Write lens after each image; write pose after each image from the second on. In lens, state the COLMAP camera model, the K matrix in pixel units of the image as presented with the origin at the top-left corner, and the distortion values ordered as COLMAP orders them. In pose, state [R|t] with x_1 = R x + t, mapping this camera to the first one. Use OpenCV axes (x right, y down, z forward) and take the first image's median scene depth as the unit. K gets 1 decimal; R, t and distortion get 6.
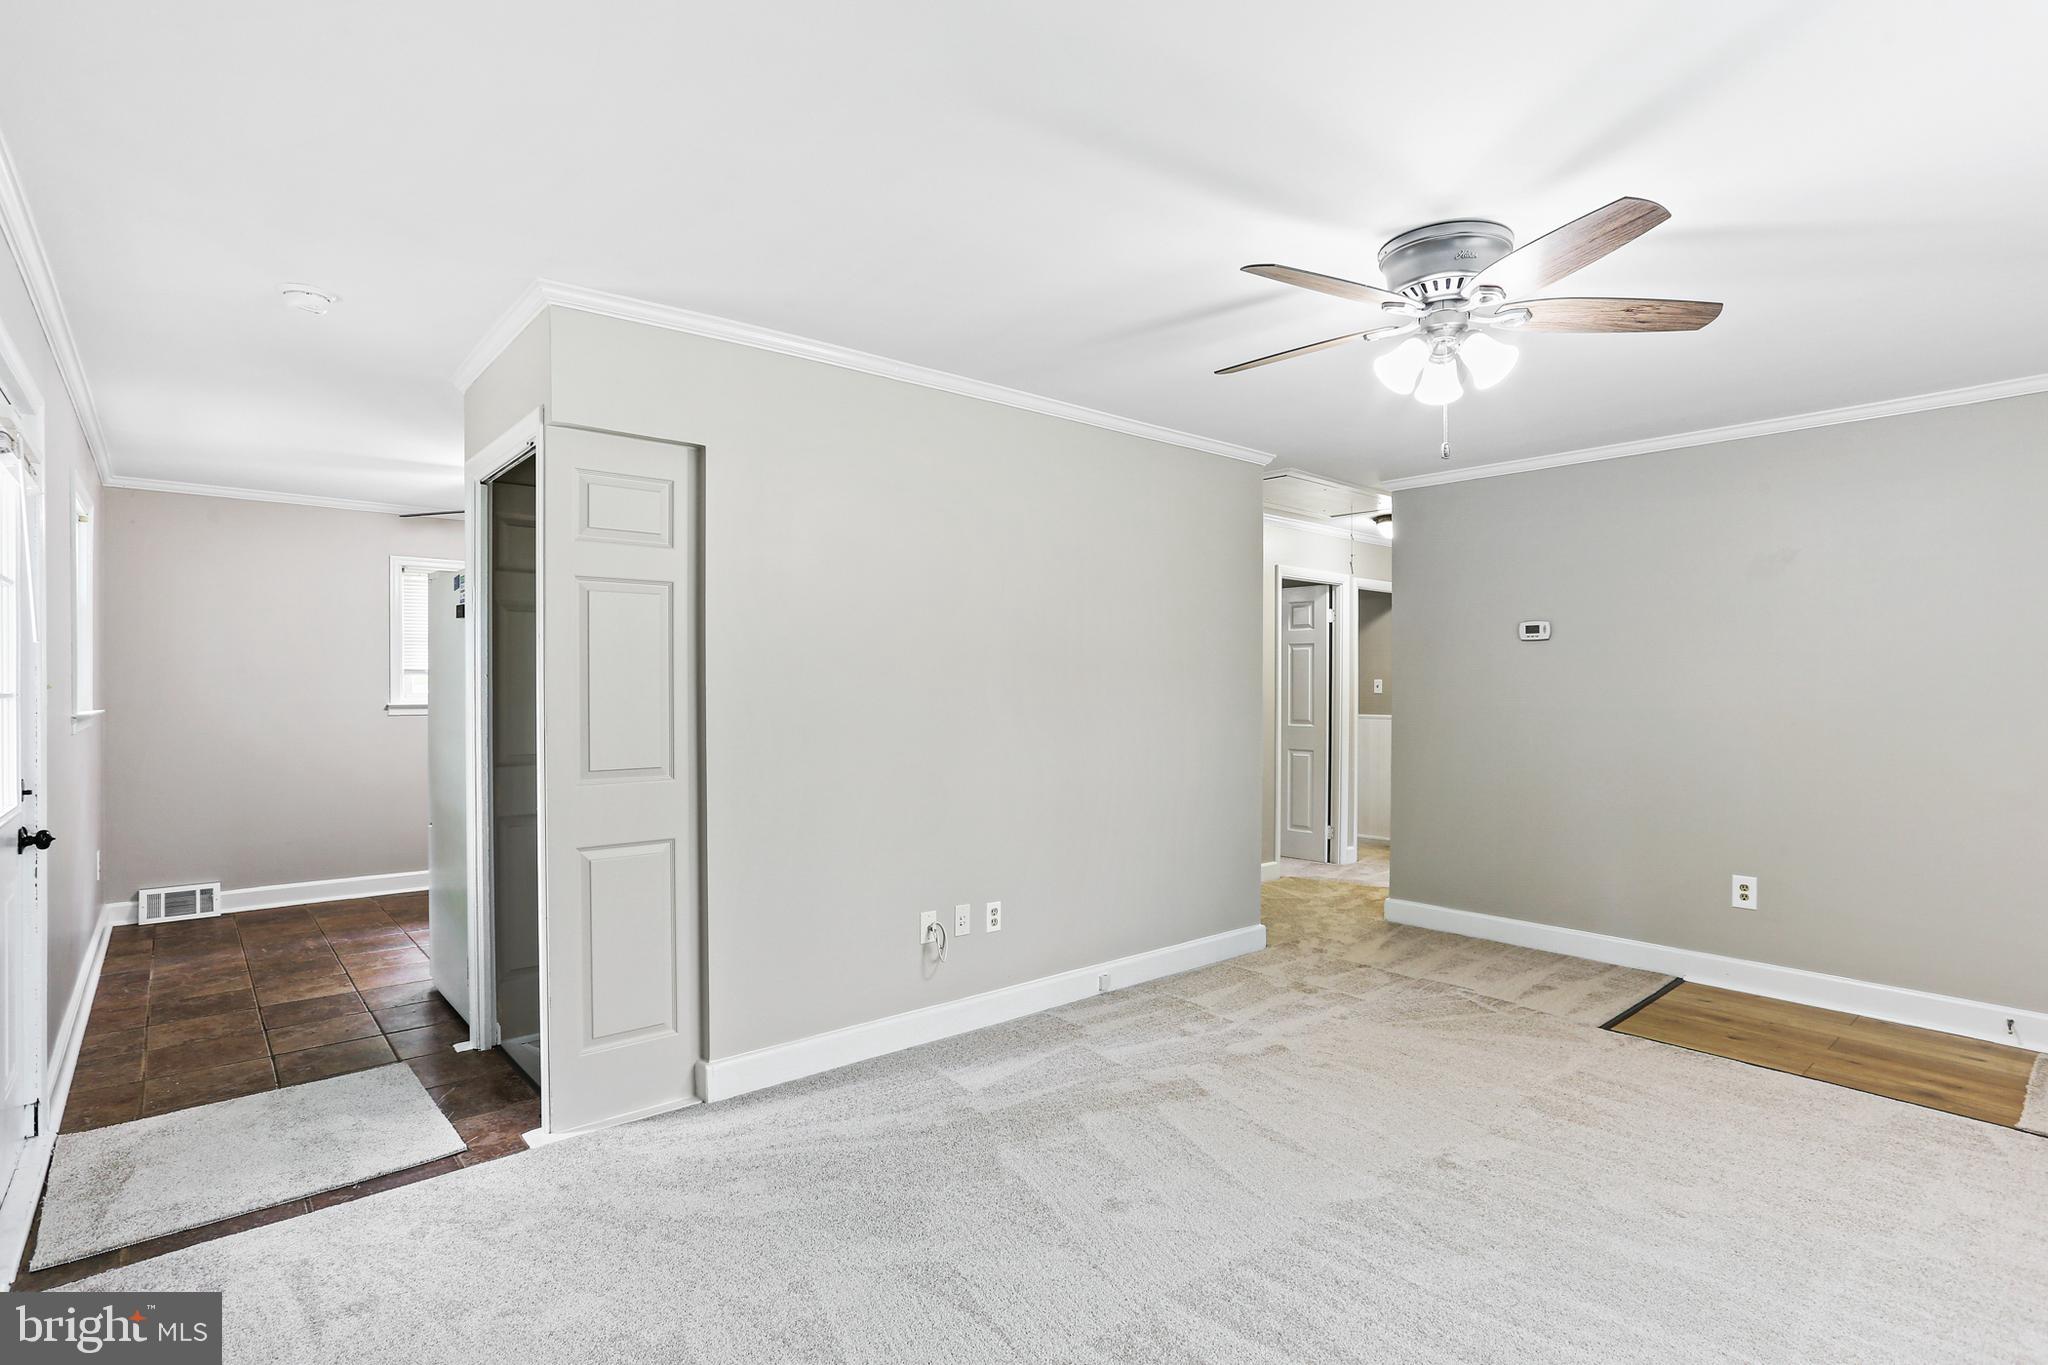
lens RADIAL K [[1002.0, 0, 1024.0], [0, 1002.0, 682.5], [0, 0, 1]] dist [-0.046911, 0.027230]
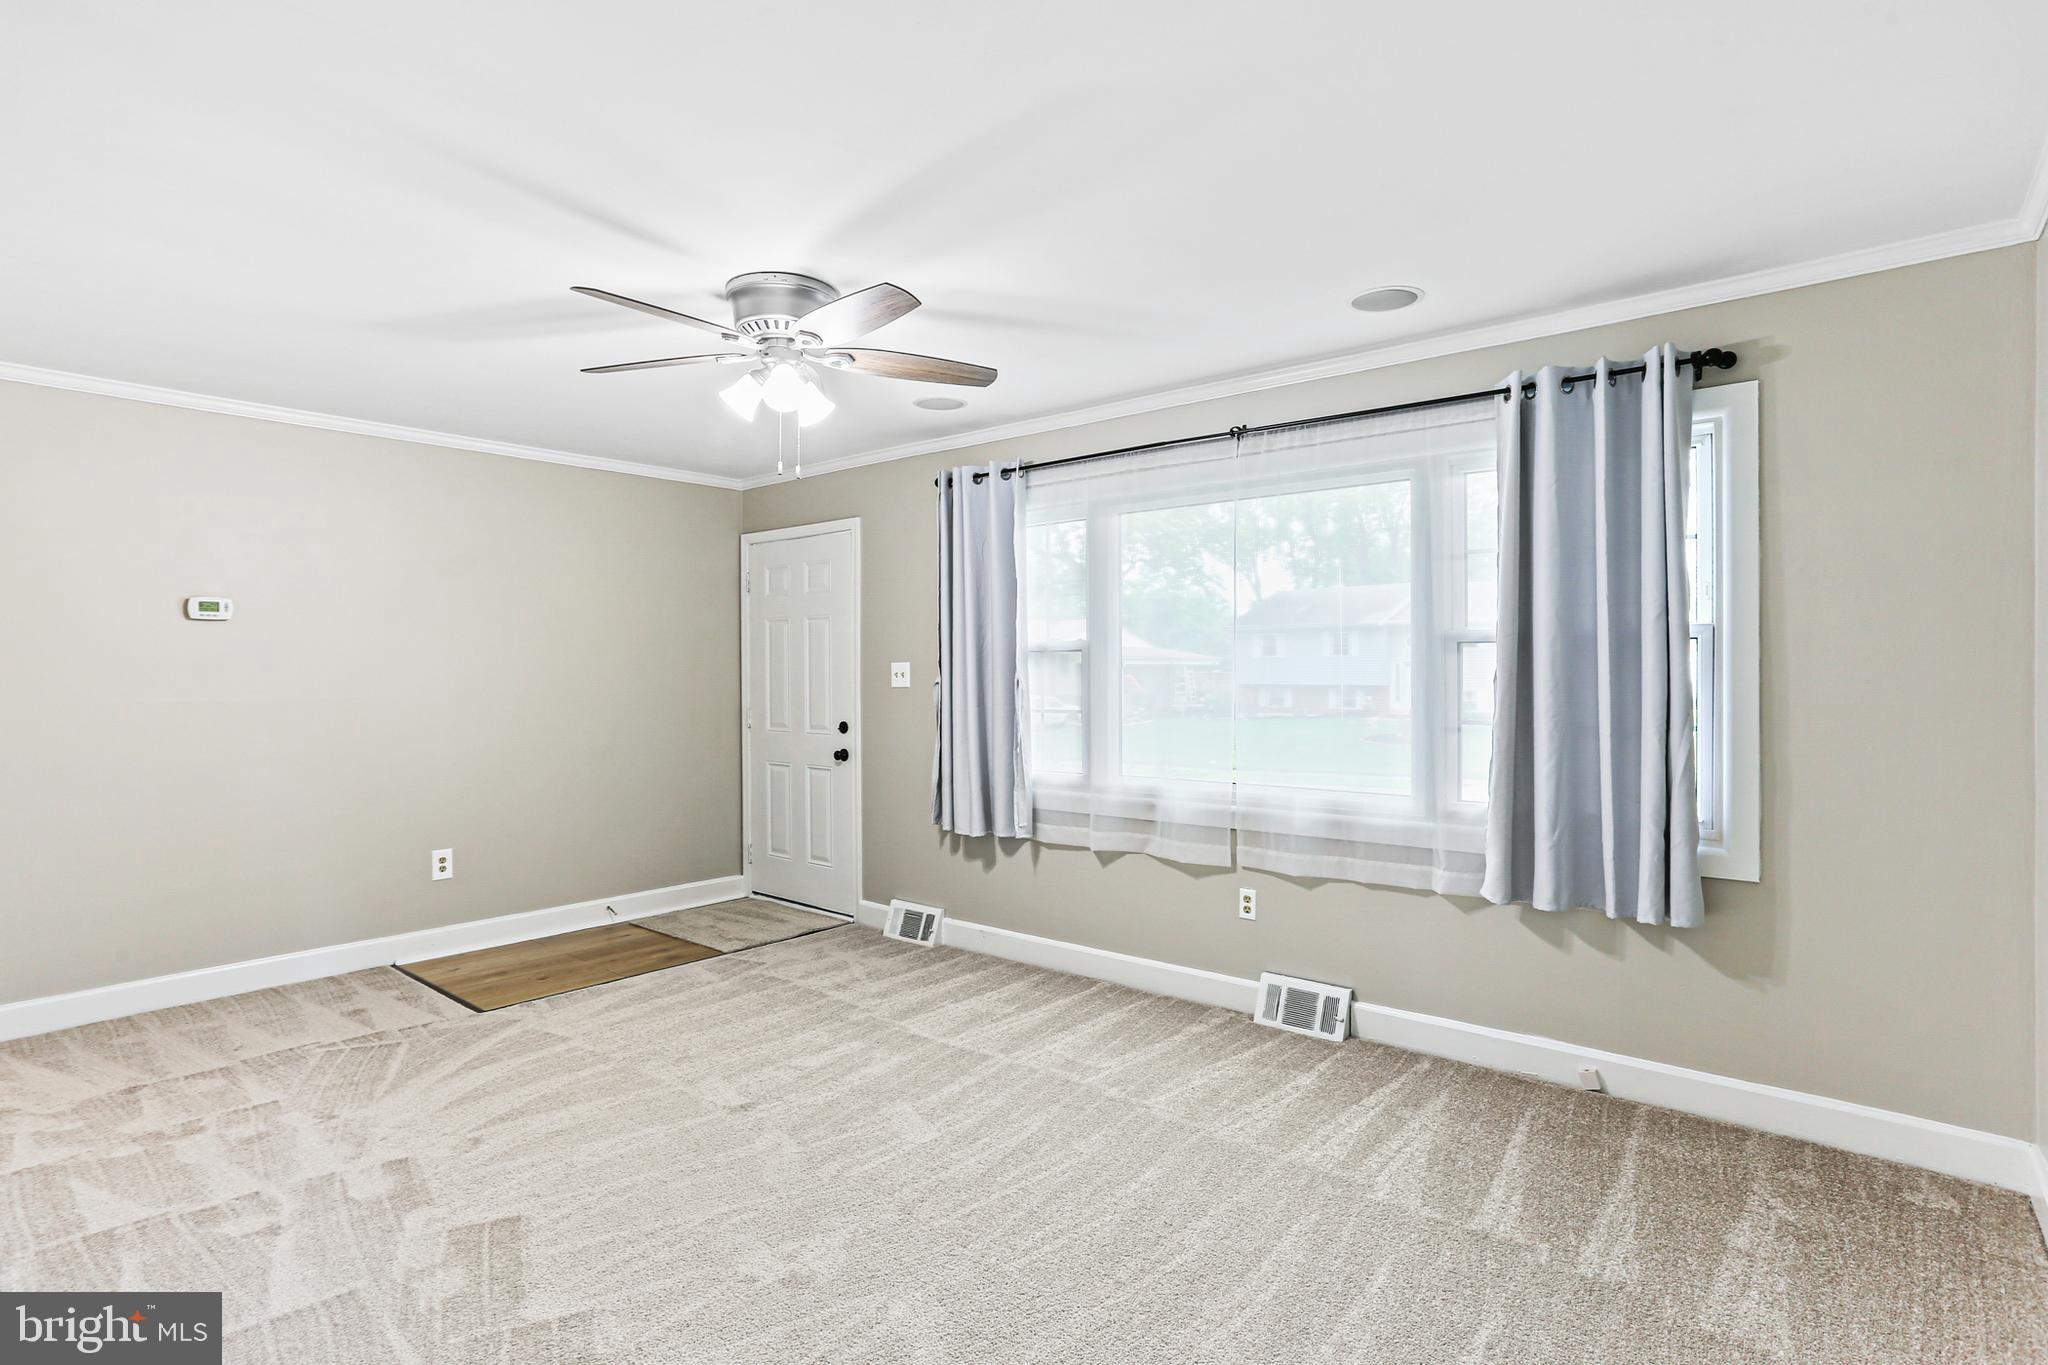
lens RADIAL K [[1002.0, 0, 1024.0], [0, 1002.0, 682.5], [0, 0, 1]] dist [-0.046911, 0.027230]
pose [[-0.141717, -0.013103, 0.989821, -0.439808], [0.005932, 0.999883, 0.014085, 0.001394], [-0.989889, 0.007868, -0.141622, 0.528654]]
